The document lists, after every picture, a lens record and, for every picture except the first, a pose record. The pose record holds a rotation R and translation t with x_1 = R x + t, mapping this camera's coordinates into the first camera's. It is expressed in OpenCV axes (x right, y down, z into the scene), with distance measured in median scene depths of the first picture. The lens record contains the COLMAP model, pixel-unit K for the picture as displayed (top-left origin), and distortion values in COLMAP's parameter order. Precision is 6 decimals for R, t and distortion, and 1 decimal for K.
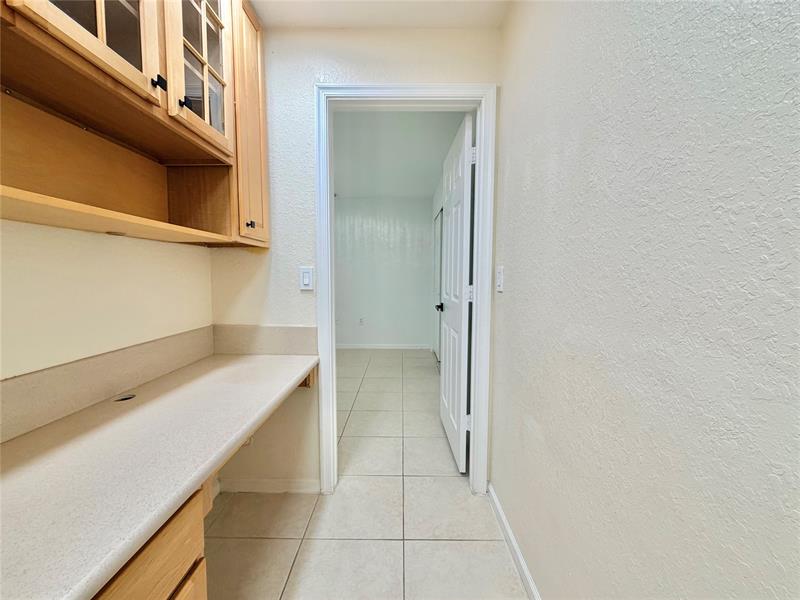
lens RADIAL K [[319.0, 0, 397.9], [0, 319.0, 298.6], [0, 0, 1]] dist [-0.001689, -0.000655]
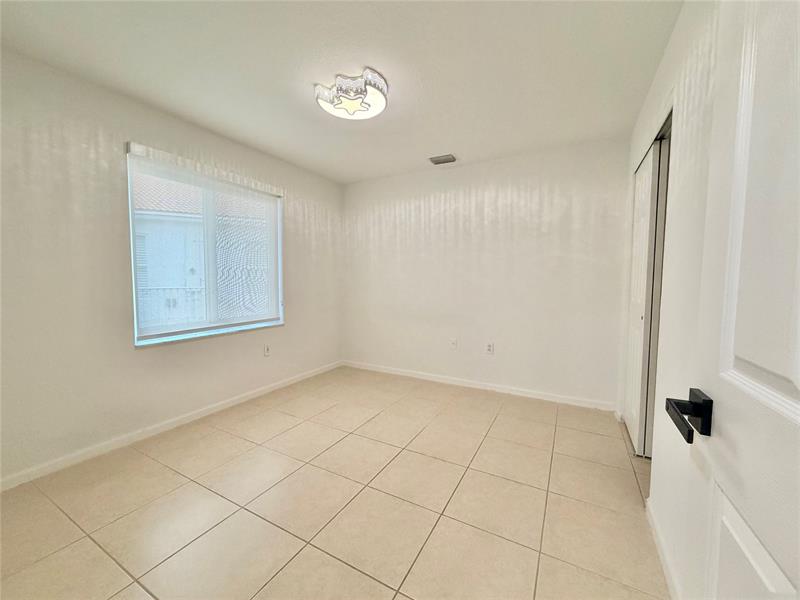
lens RADIAL K [[319.0, 0, 399.8], [0, 319.0, 297.8], [0, 0, 1]] dist [-0.001689, -0.000655]
pose [[0.884837, 0.029376, -0.464975, 0.022490], [-0.032981, 0.999456, 0.000381, -0.026688], [0.464733, 0.014998, 0.885324, 0.338139]]
